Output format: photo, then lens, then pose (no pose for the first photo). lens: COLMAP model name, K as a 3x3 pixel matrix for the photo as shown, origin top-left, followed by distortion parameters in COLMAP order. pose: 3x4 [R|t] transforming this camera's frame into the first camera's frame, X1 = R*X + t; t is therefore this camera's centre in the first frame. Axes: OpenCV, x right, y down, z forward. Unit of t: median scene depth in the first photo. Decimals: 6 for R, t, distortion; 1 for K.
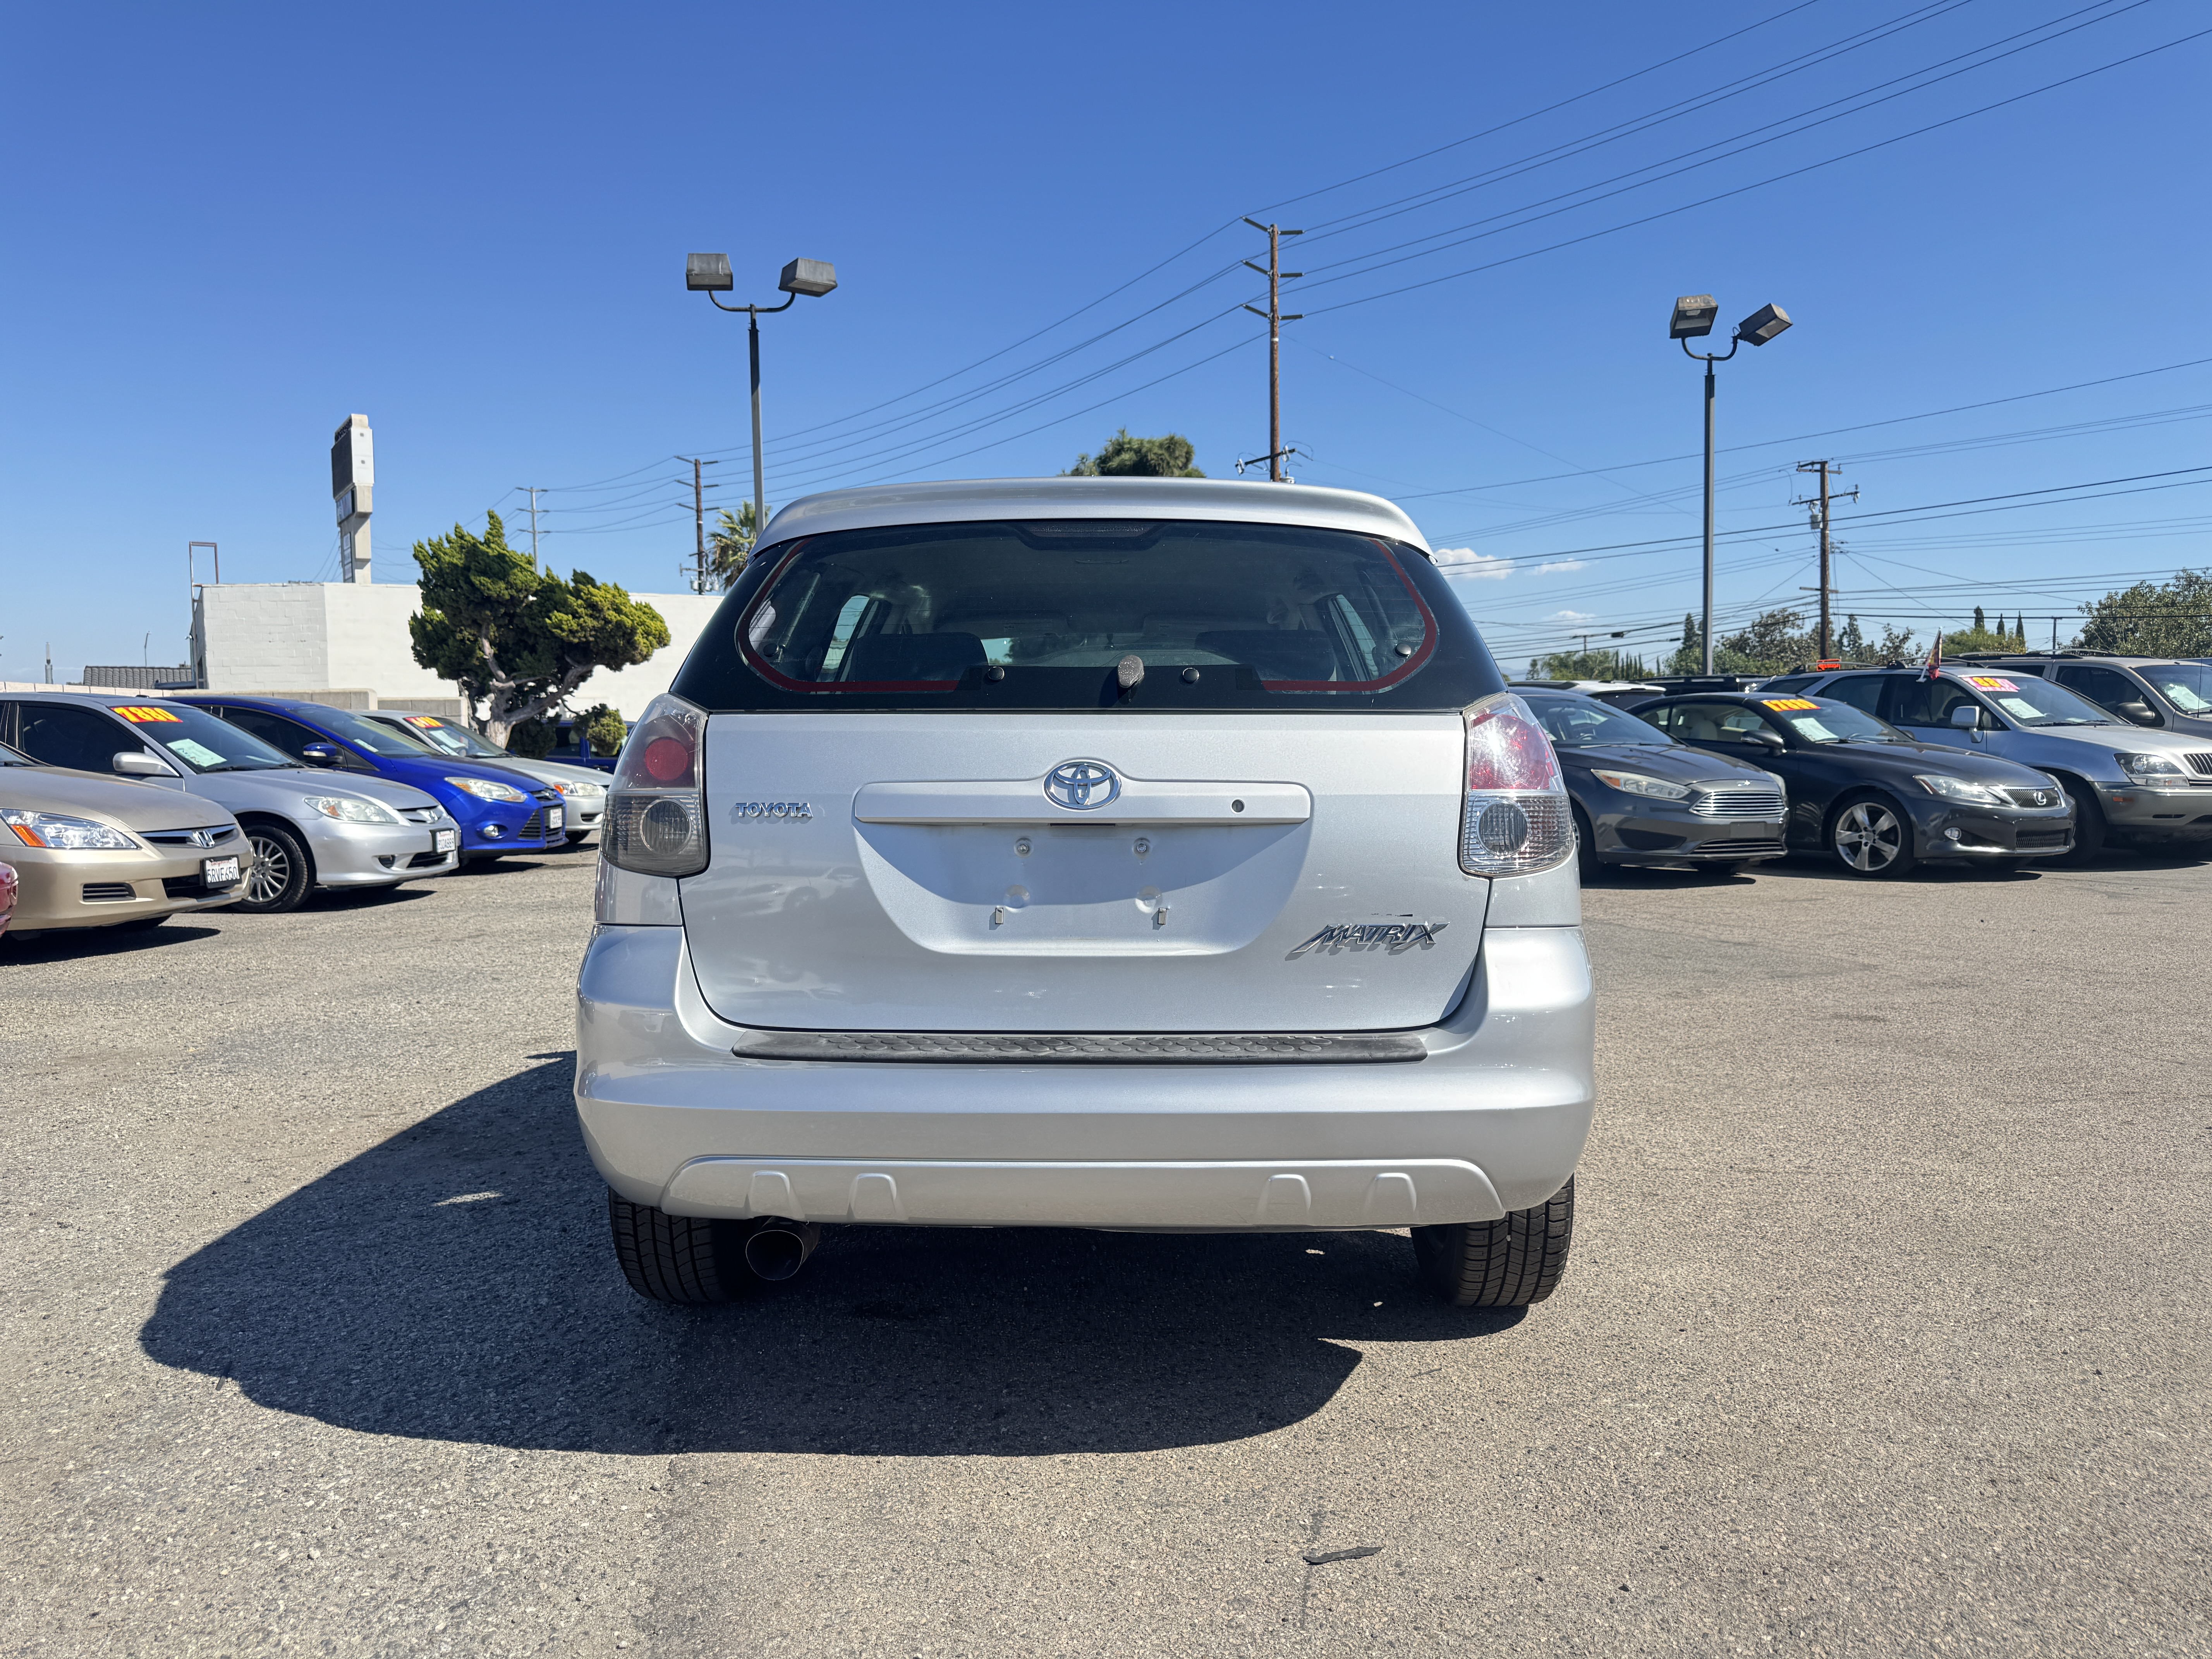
lens RADIAL K [[1567.0, 0, 1110.0], [0, 1567.0, 826.9], [0, 0, 1]] dist [0.046384, -0.063213]
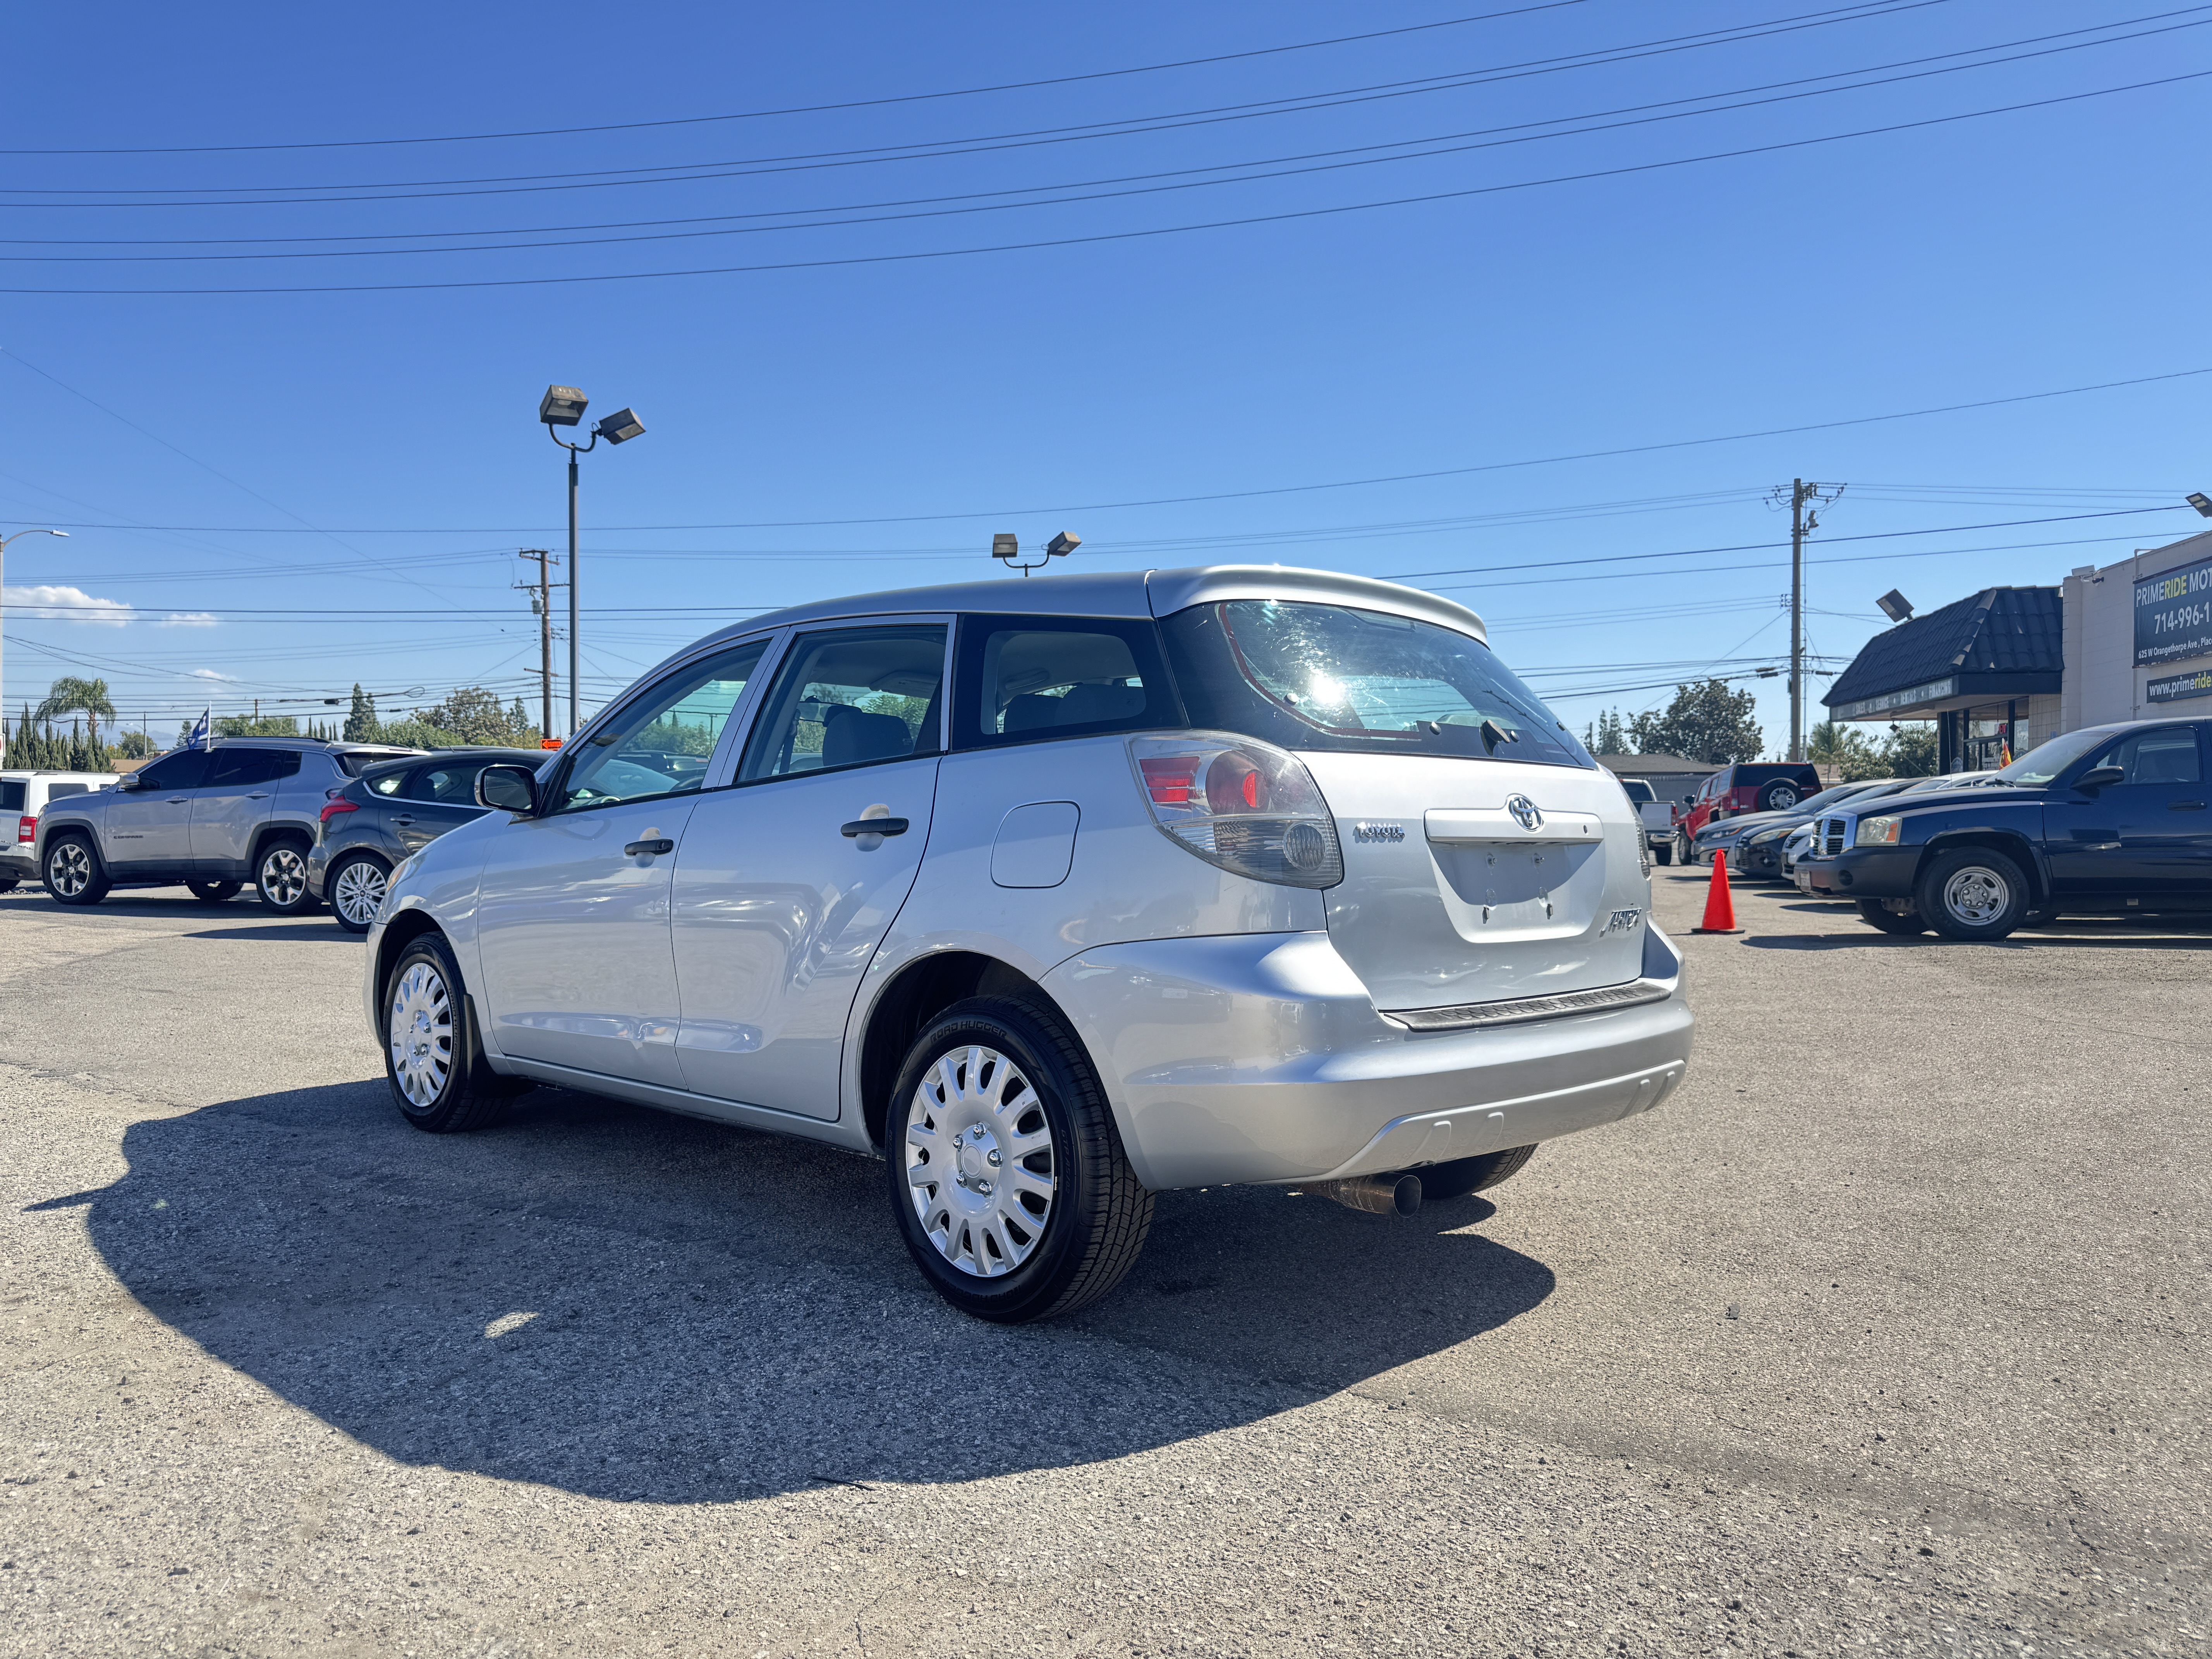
lens RADIAL K [[1567.0, 0, 1104.6], [0, 1567.0, 829.4], [0, 0, 1]] dist [0.046384, -0.063213]
pose [[0.691444, 0.007901, 0.722387, -0.780321], [0.025807, 0.999032, -0.035629, 0.016135], [-0.721969, 0.043278, 0.690571, 0.199629]]
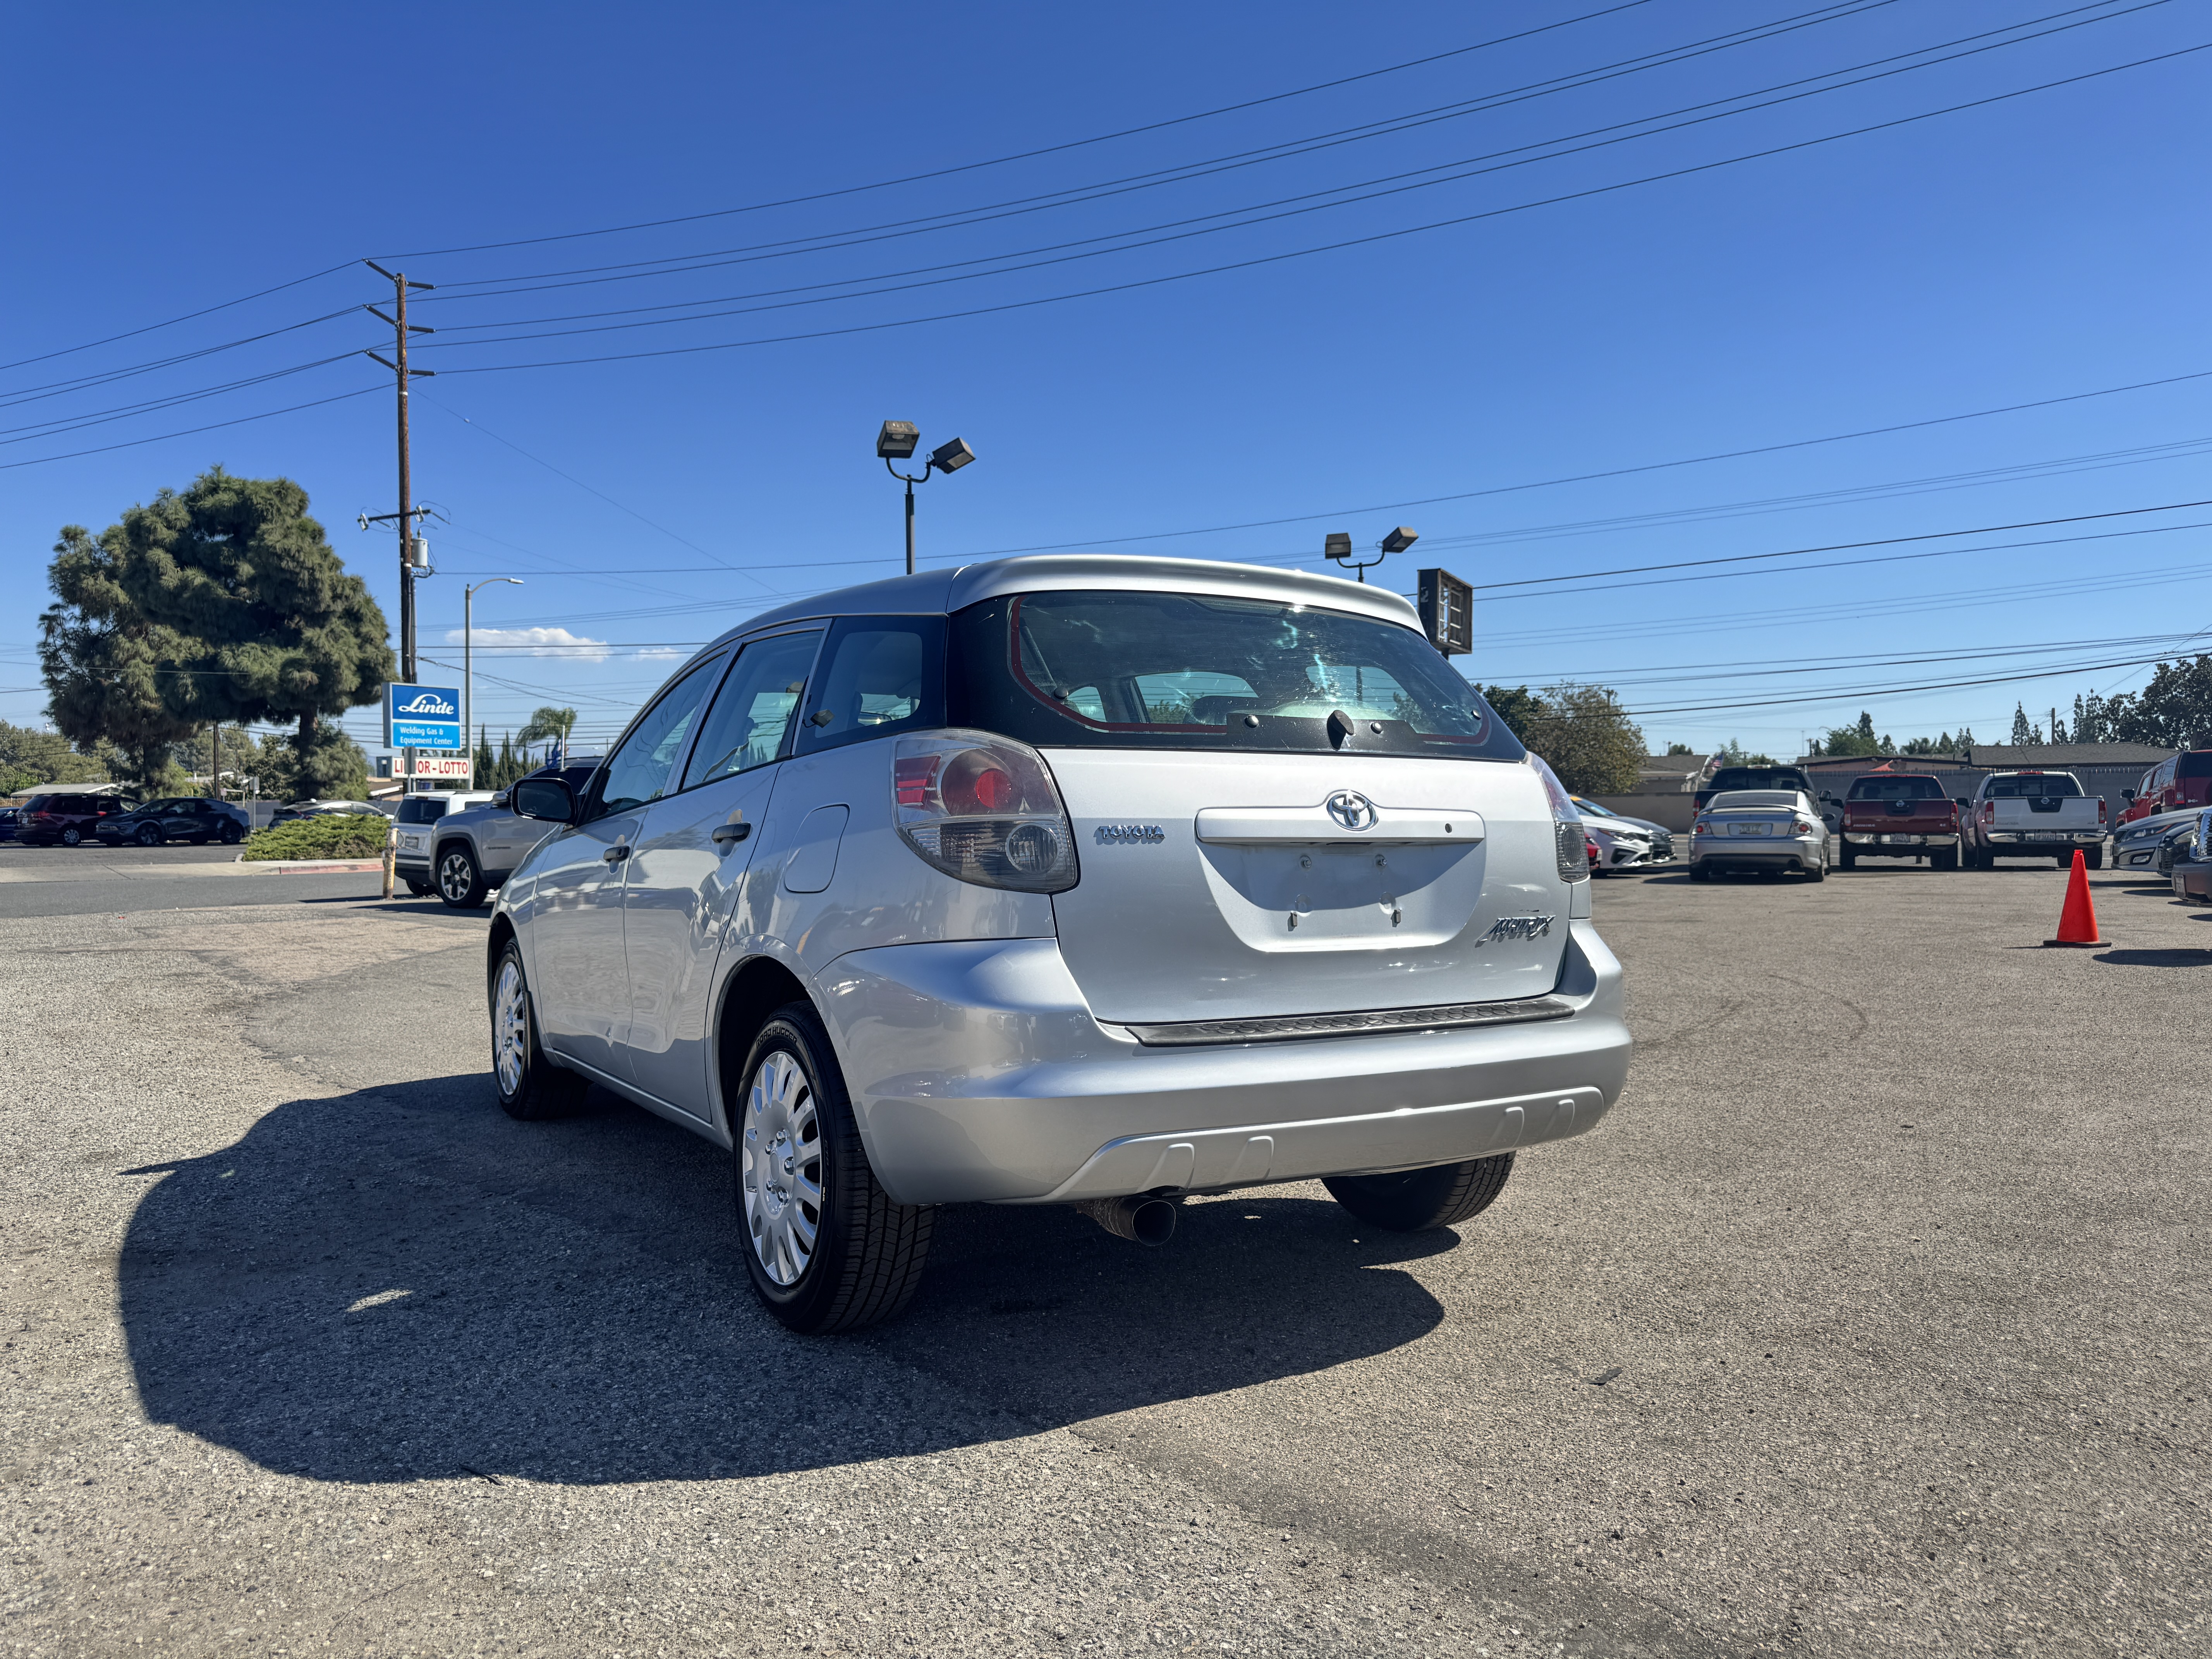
lens RADIAL K [[1567.0, 0, 1099.7], [0, 1567.0, 818.6], [0, 0, 1]] dist [0.046384, -0.063213]
pose [[0.849593, 0.006731, 0.527395, -0.525896], [0.024711, 0.998313, -0.052549, 0.024307], [-0.526859, 0.057678, 0.847993, 0.029471]]
